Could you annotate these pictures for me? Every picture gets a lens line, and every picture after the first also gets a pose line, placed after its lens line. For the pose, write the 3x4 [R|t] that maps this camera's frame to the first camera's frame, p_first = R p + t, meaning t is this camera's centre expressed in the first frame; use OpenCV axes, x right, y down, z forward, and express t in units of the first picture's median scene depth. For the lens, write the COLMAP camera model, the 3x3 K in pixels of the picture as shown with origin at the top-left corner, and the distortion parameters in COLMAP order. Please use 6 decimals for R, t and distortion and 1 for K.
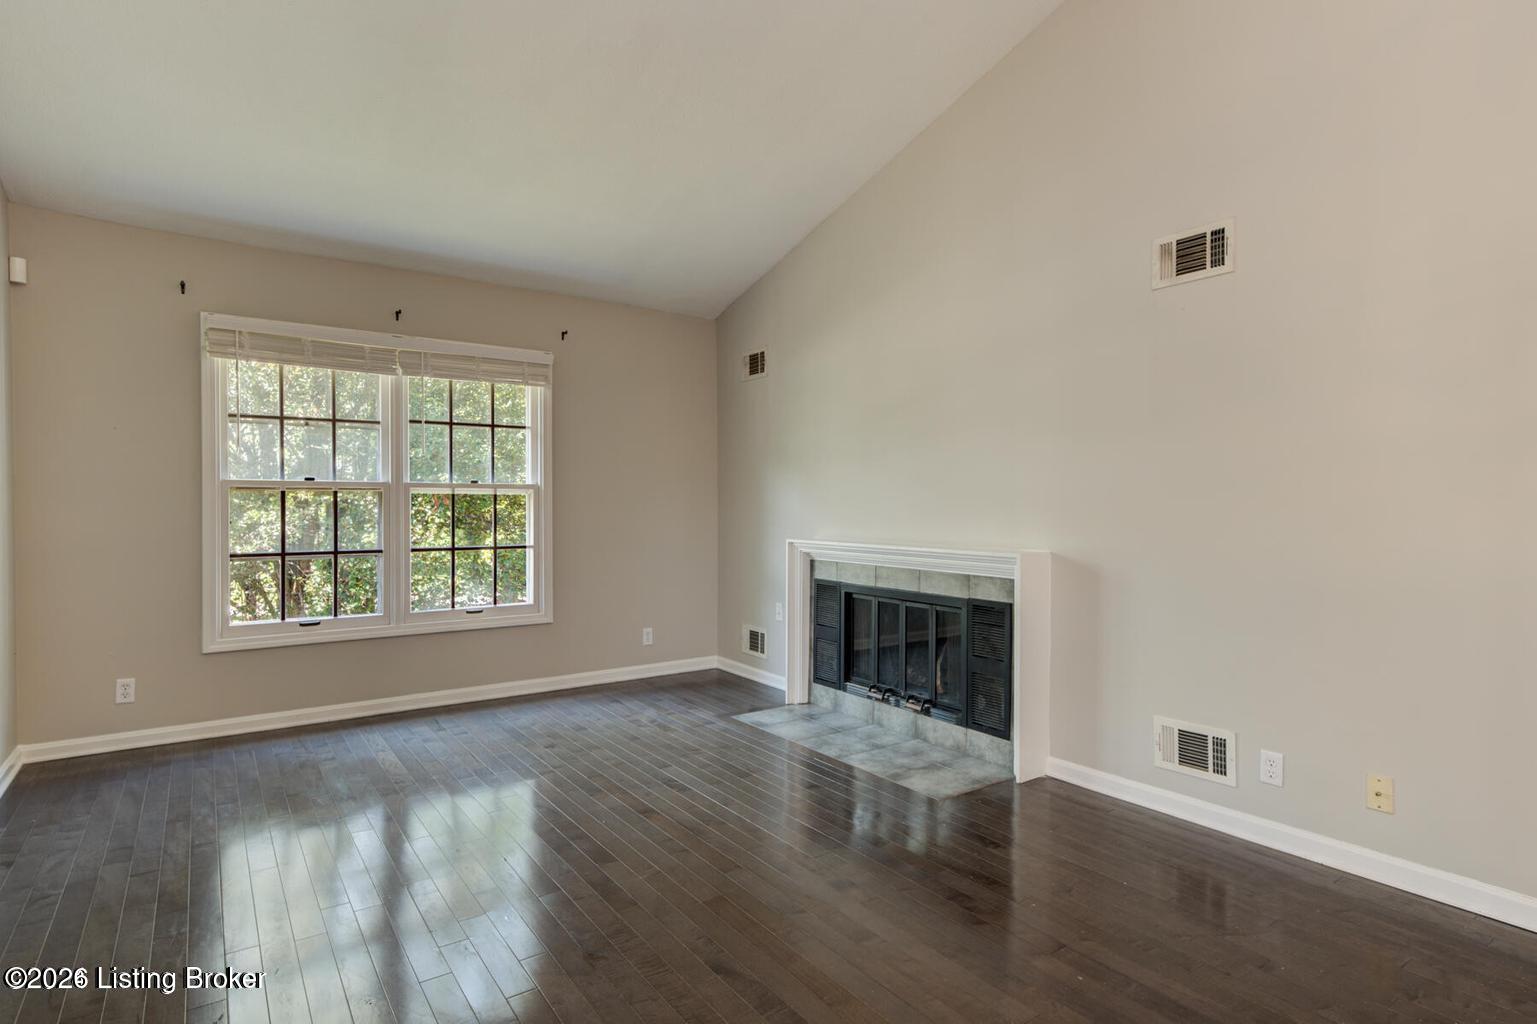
lens RADIAL K [[795.7, 0, 772.7], [0, 795.7, 511.5], [0, 0, 1]] dist [0.004972, 0.001309]
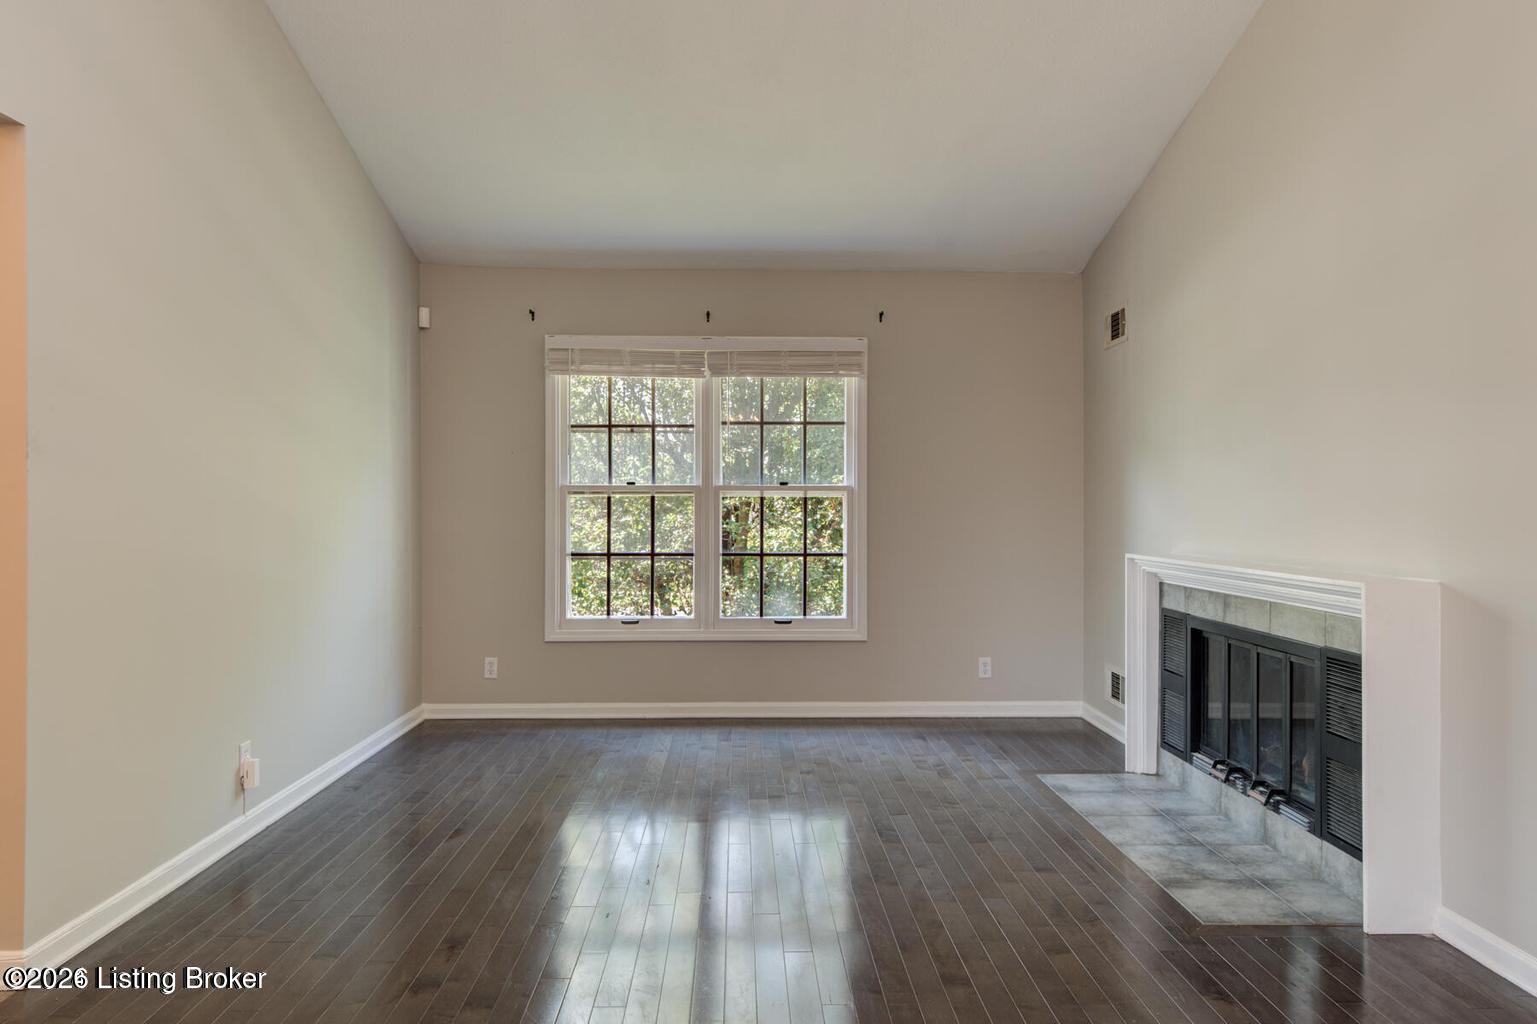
lens RADIAL K [[963.3, 0, 765.5], [0, 963.3, 510.0], [0, 0, 1]] dist [0.018397, -0.004086]
pose [[0.831852, 0.001320, -0.554996, 0.269239], [-0.006727, 0.999948, -0.007705, 0.002901], [0.554957, 0.010143, 0.831817, 0.047318]]
